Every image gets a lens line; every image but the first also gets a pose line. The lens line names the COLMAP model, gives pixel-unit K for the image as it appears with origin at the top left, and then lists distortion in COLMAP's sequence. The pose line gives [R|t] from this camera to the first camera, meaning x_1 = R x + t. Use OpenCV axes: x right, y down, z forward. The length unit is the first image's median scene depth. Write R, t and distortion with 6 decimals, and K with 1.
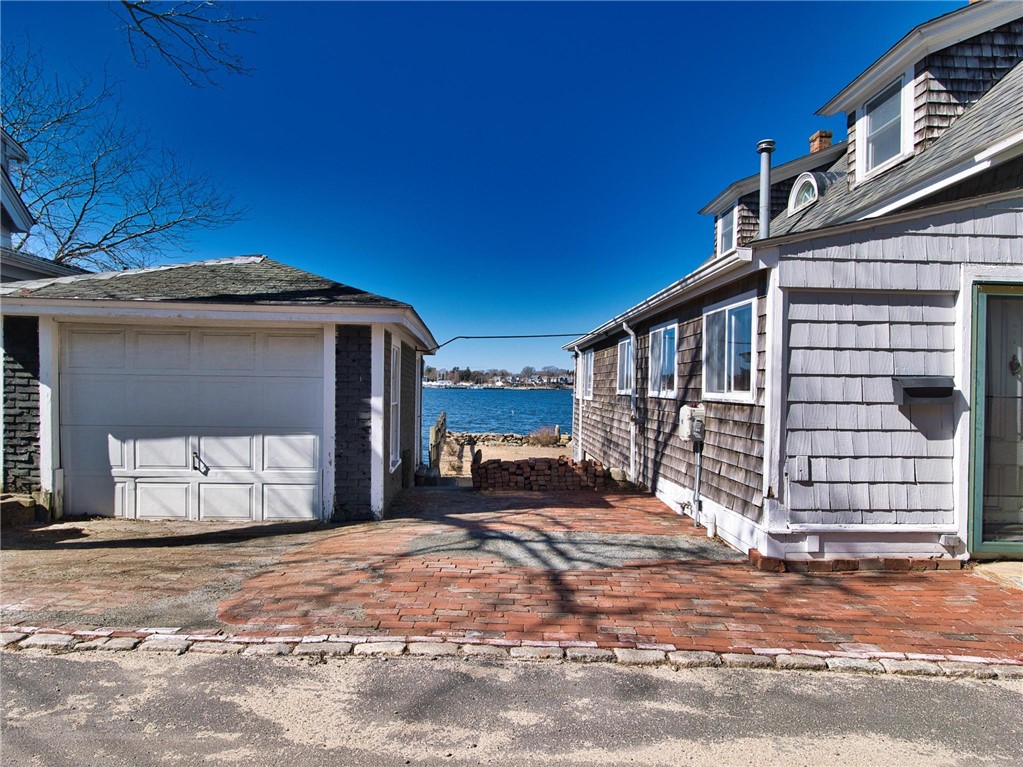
lens RADIAL K [[614.6, 0, 505.2], [0, 614.6, 390.9], [0, 0, 1]] dist [-0.051620, 0.027579]
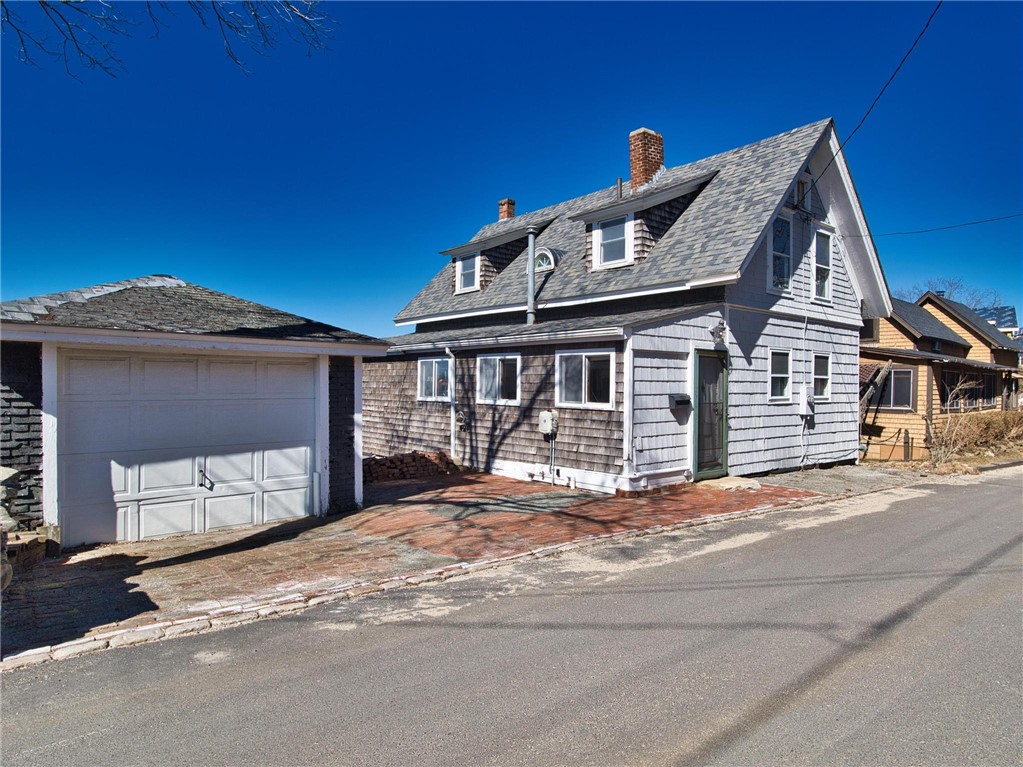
lens RADIAL K [[631.3, 0, 509.8], [0, 631.3, 389.3], [0, 0, 1]] dist [-0.052487, 0.024853]
pose [[0.780878, -0.016043, 0.624477, -0.803011], [0.009584, 0.999860, 0.013703, -0.056072], [-0.624610, -0.004715, 0.780923, -0.224830]]
